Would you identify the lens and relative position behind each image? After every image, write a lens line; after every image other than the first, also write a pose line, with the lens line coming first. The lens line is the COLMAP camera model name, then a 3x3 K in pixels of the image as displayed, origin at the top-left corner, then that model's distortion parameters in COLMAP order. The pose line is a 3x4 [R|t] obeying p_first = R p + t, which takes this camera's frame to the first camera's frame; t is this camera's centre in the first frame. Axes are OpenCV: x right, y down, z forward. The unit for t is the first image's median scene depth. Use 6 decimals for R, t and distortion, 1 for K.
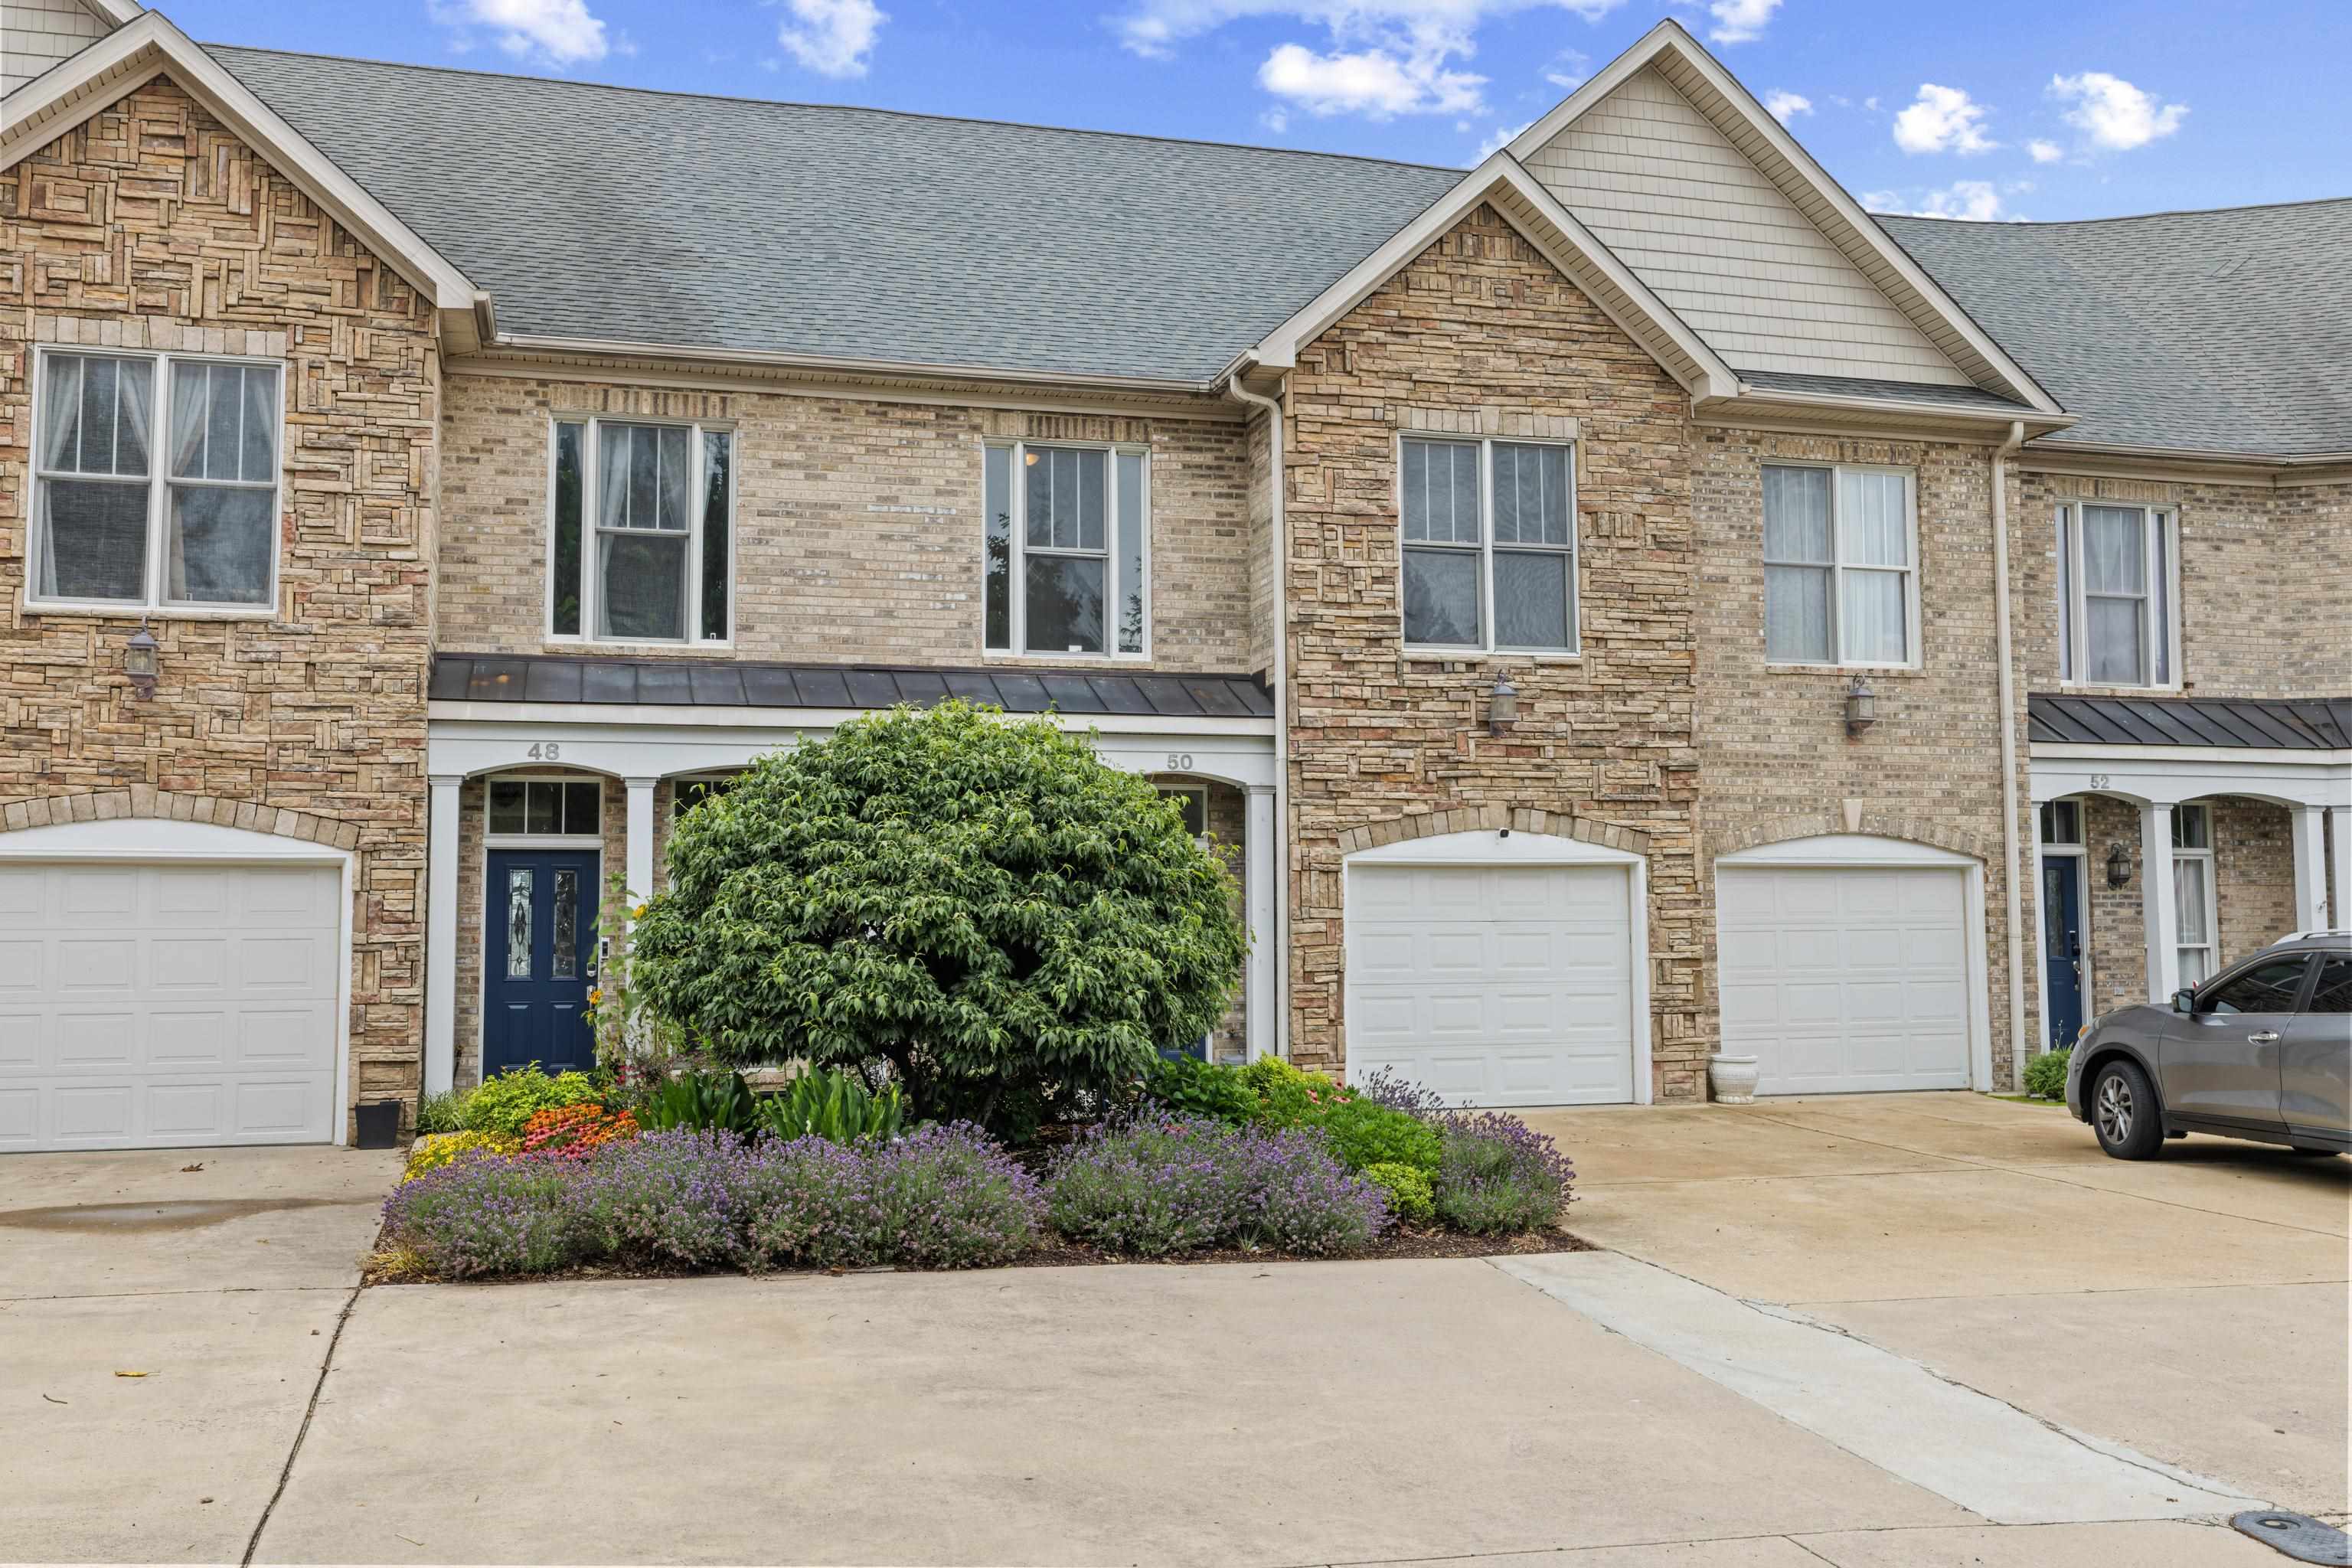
lens RADIAL K [[2134.5, 0, 1177.3], [0, 2134.5, 777.2], [0, 0, 1]] dist [0.001879, 0.000000]
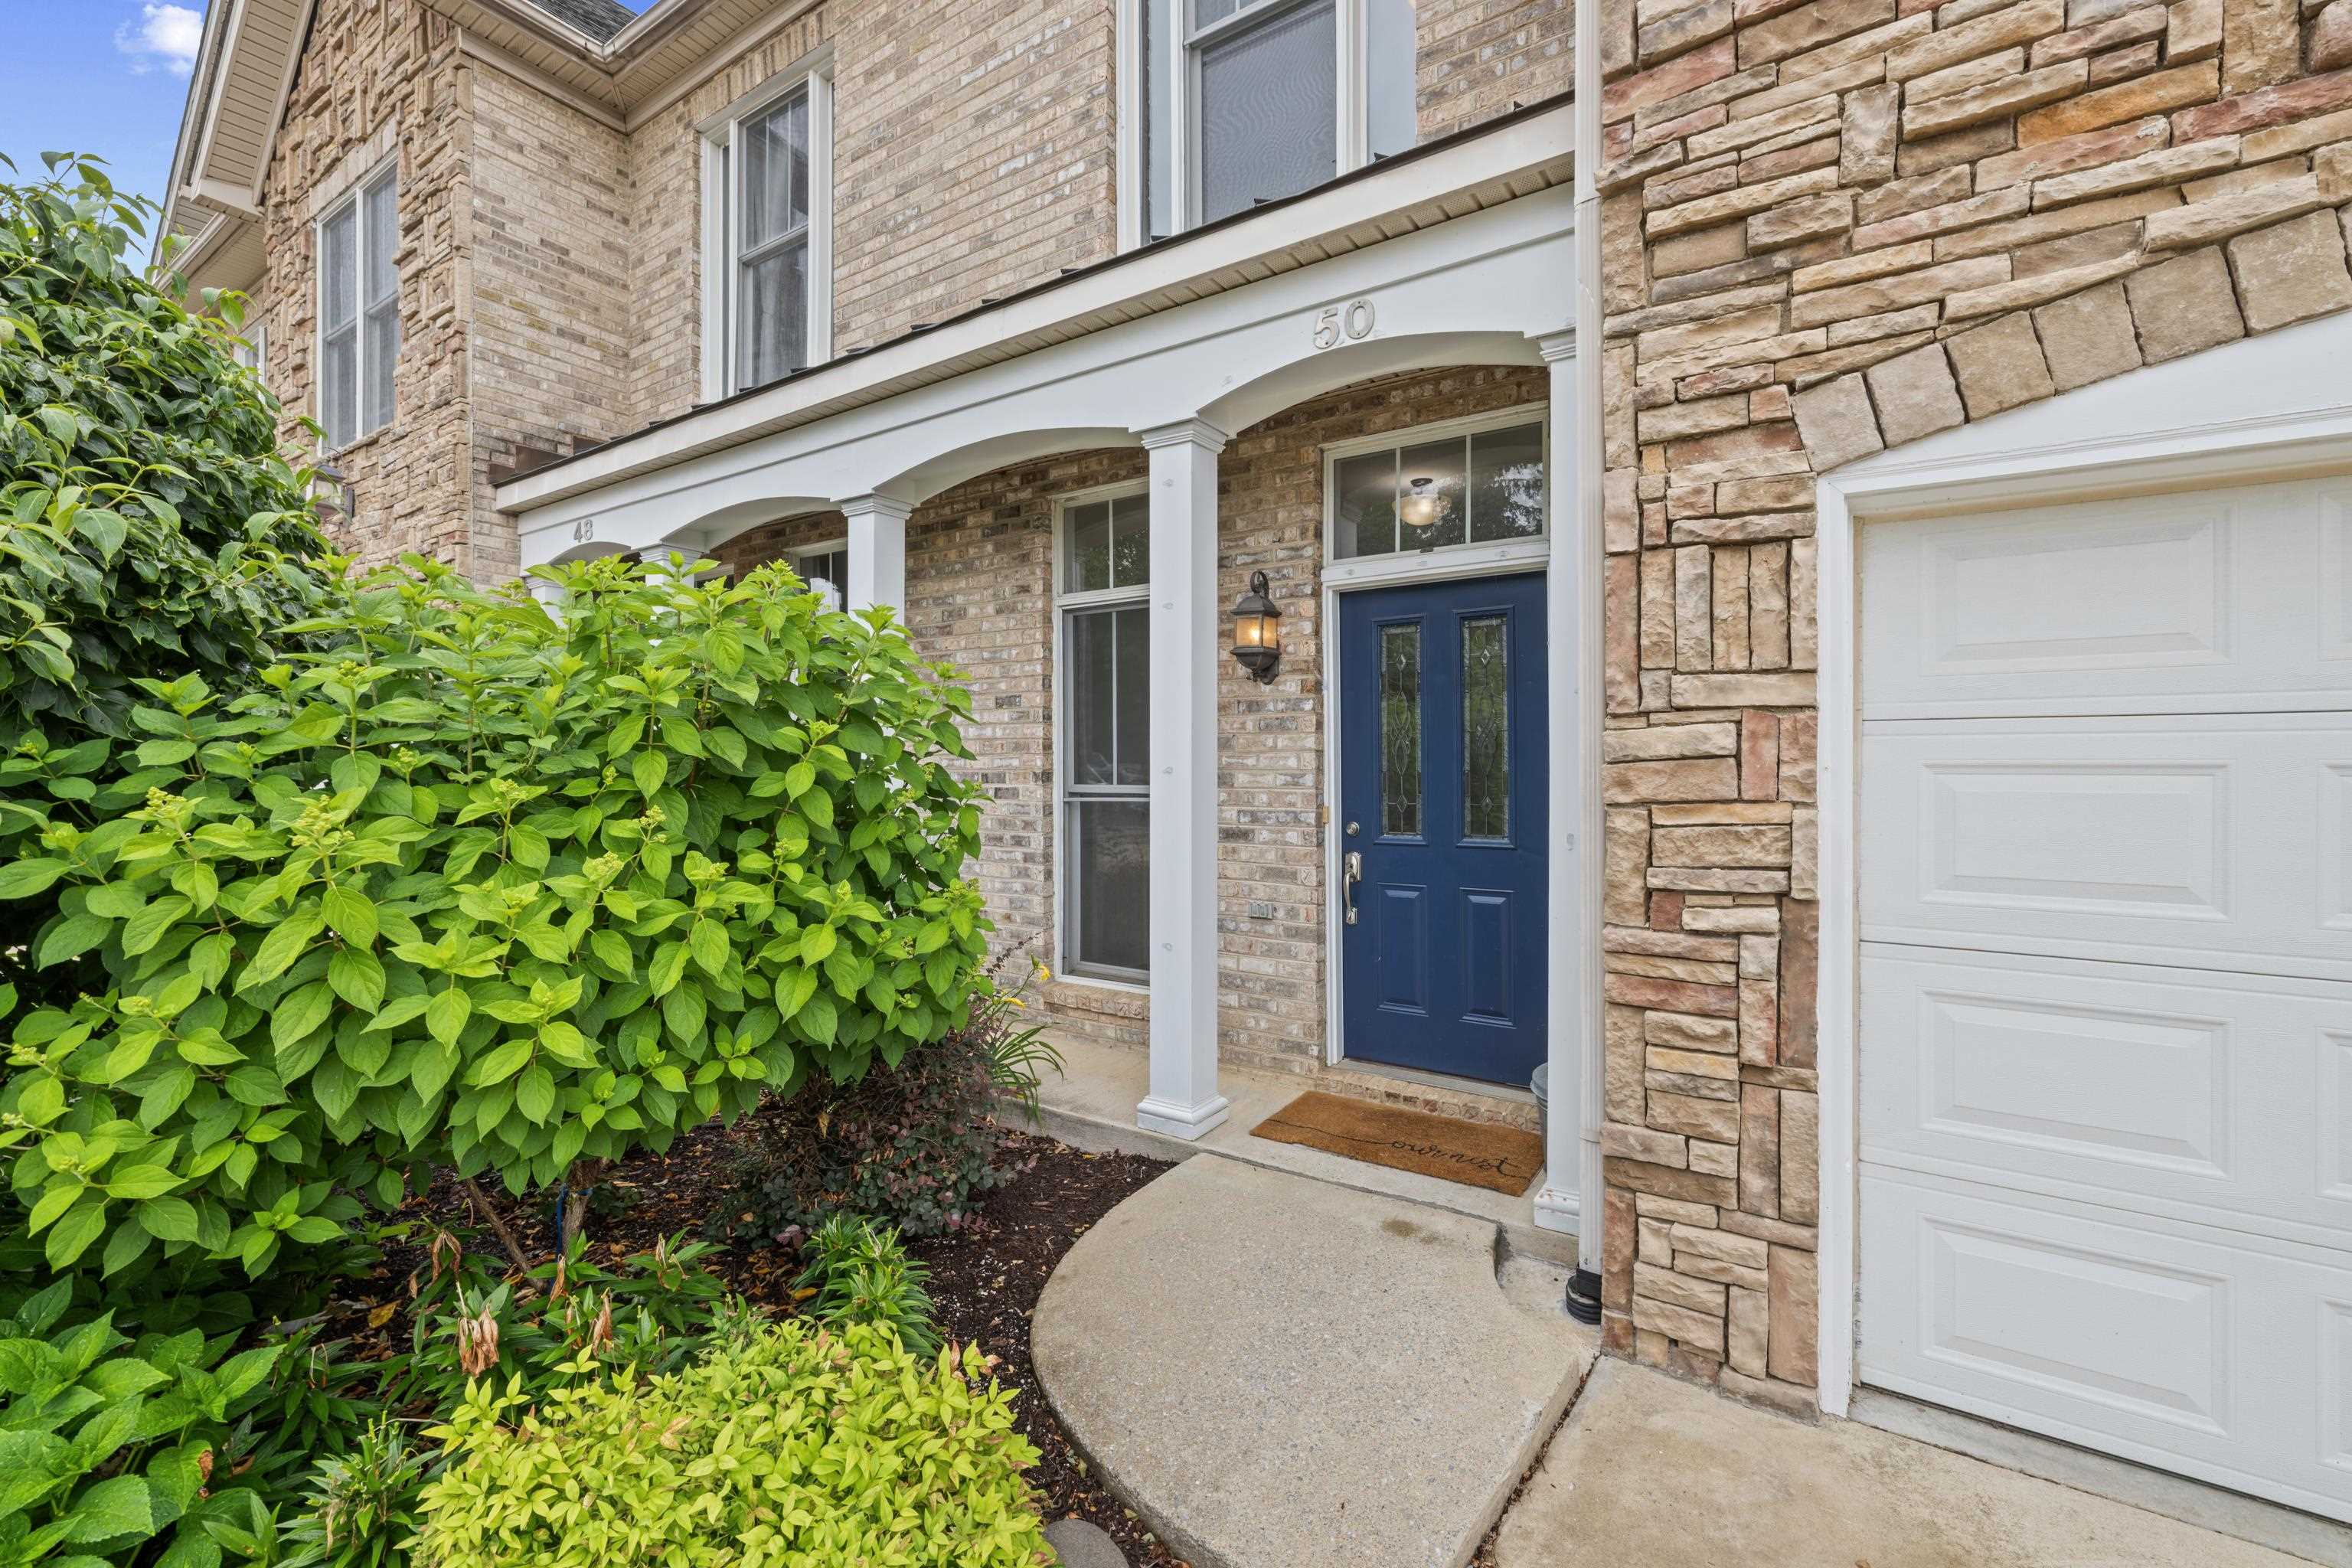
lens RADIAL K [[1007.1, 0, 1168.3], [0, 1007.1, 775.5], [0, 0, 1]] dist [0.000764, 0.000437]
pose [[0.638628, 0.011676, -0.769427, 0.124232], [0.045059, 0.997602, 0.052538, 0.064421], [0.768195, -0.068222, 0.636571, 0.852946]]
